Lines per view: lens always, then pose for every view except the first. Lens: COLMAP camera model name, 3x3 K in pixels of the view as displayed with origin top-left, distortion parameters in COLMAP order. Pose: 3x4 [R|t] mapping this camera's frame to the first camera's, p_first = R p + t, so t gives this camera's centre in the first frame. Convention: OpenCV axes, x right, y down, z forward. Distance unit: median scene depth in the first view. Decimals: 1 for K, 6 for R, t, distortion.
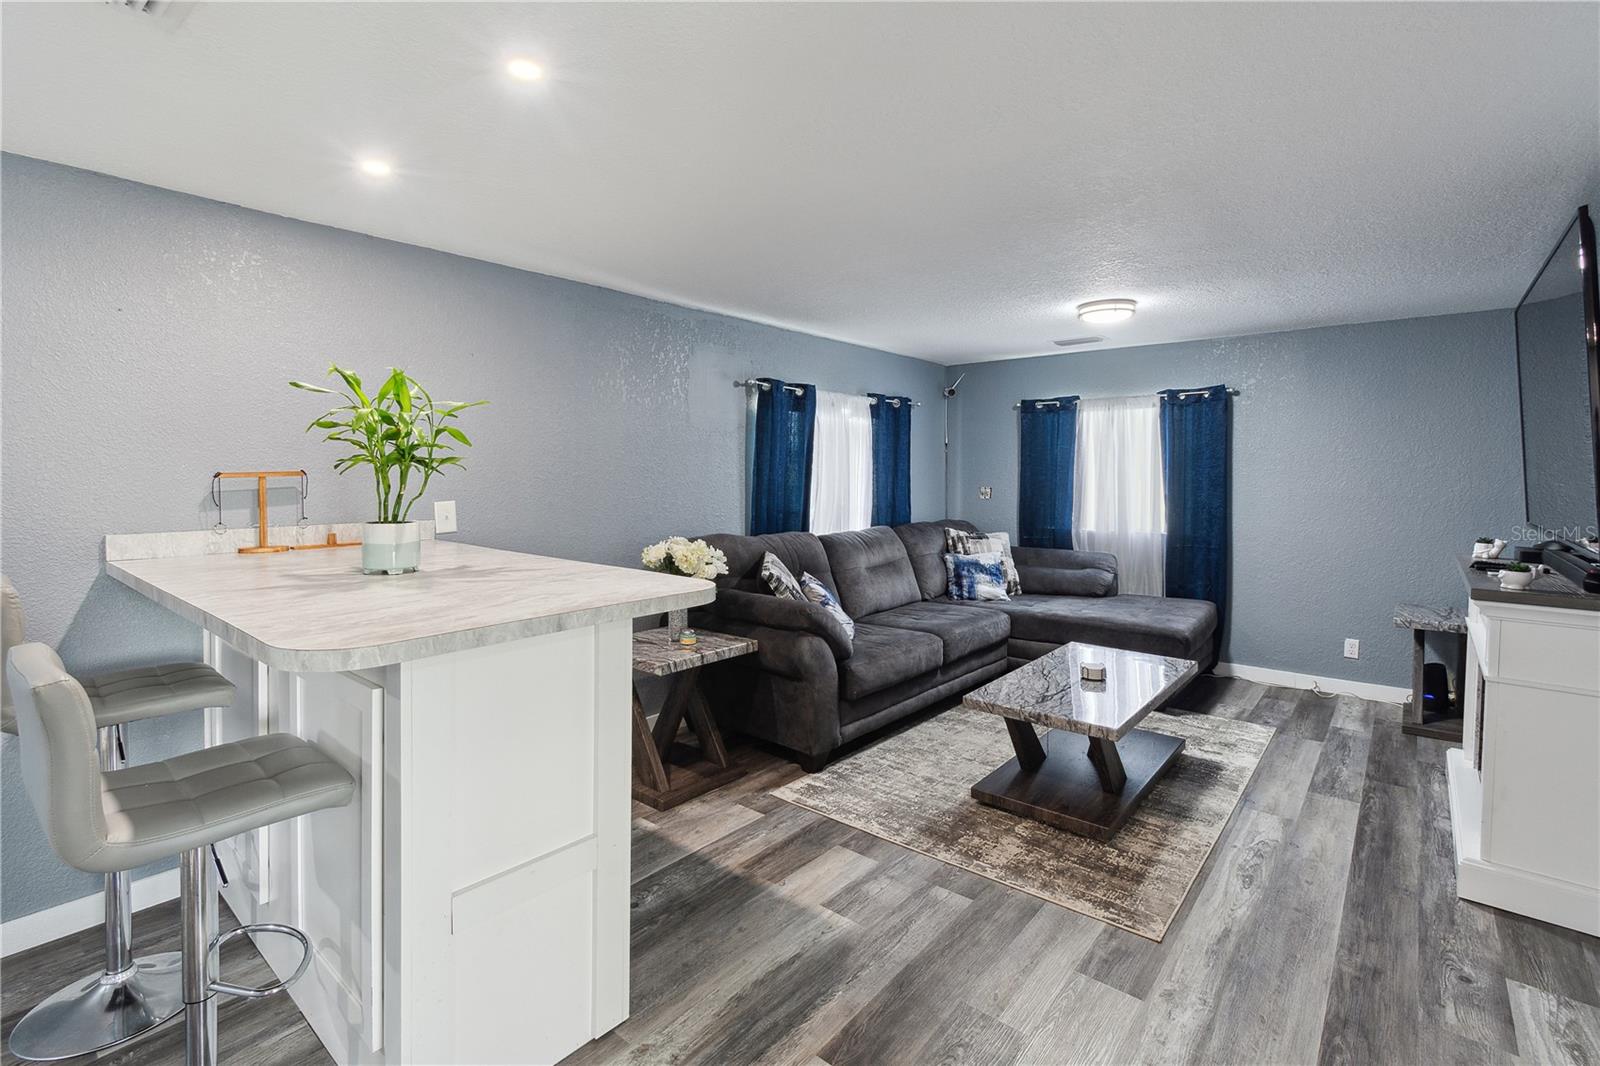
lens RADIAL K [[736.1, 0, 803.9], [0, 736.1, 496.0], [0, 0, 1]] dist [0.000350, -0.000050]
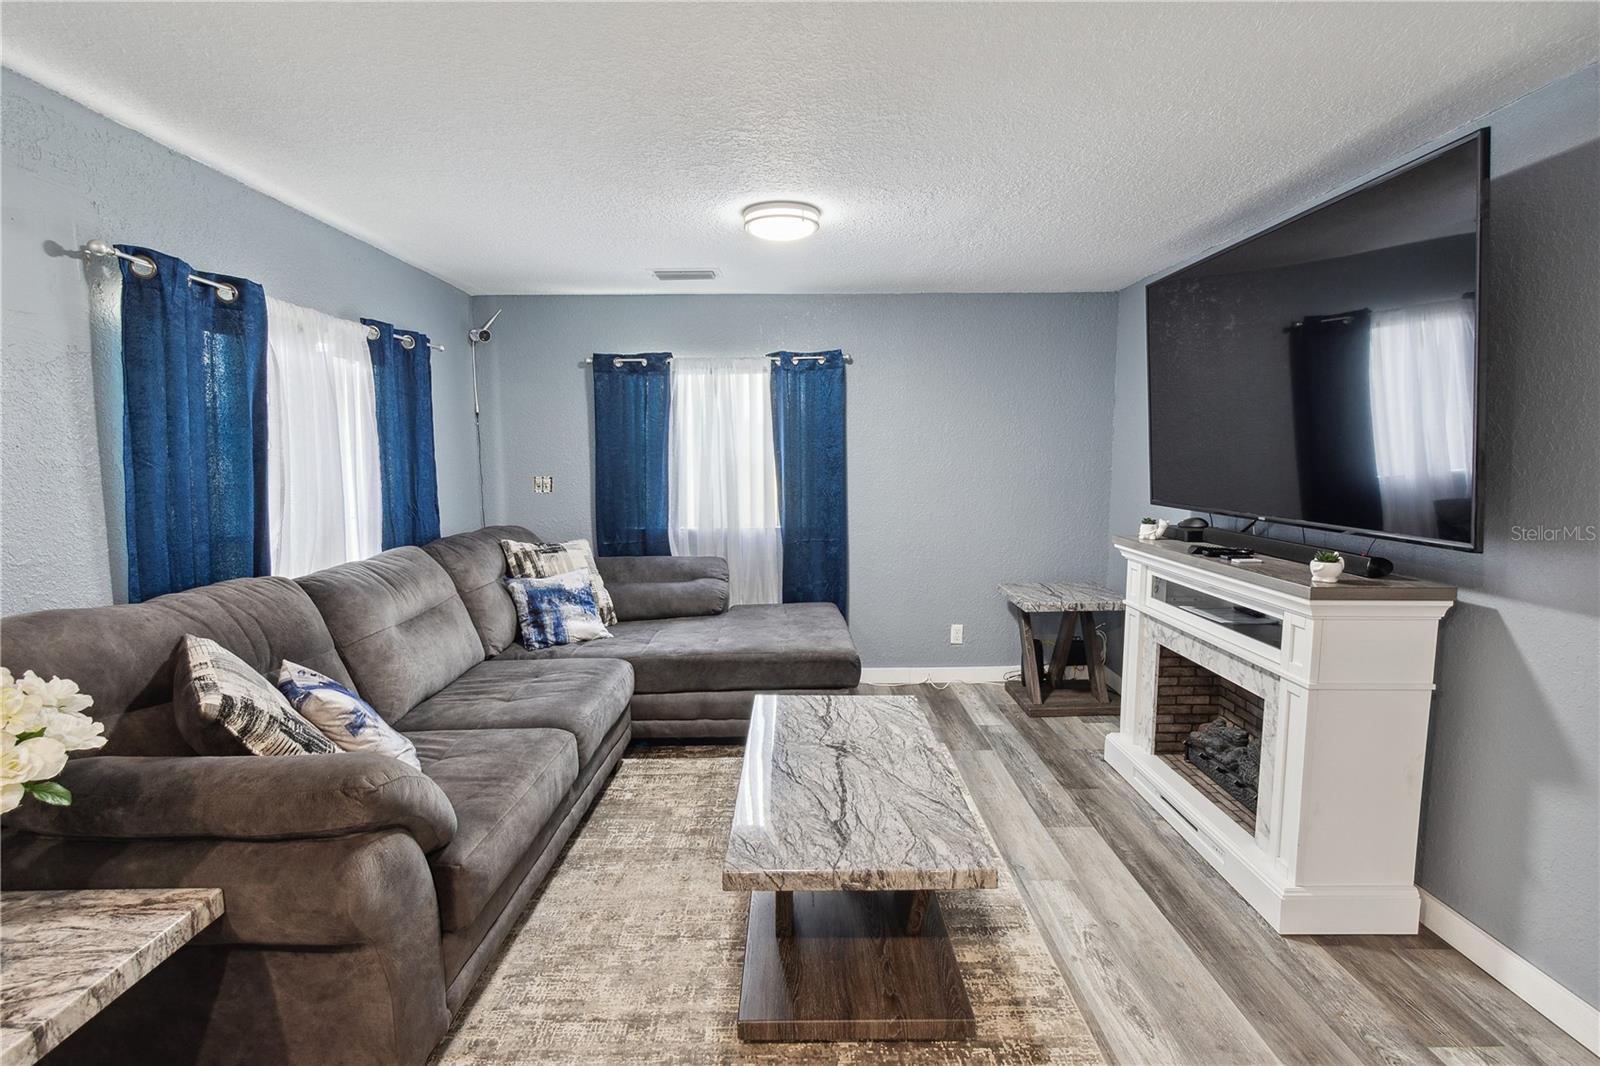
lens RADIAL K [[771.5, 0, 800.0], [0, 771.5, 533.0], [0, 0, 1]] dist [0.001523, -0.001043]
pose [[0.764677, -0.072775, 0.640292, -0.052337], [0.028411, 0.996444, 0.079325, -0.011736], [-0.643788, -0.042466, 0.764025, 0.337582]]
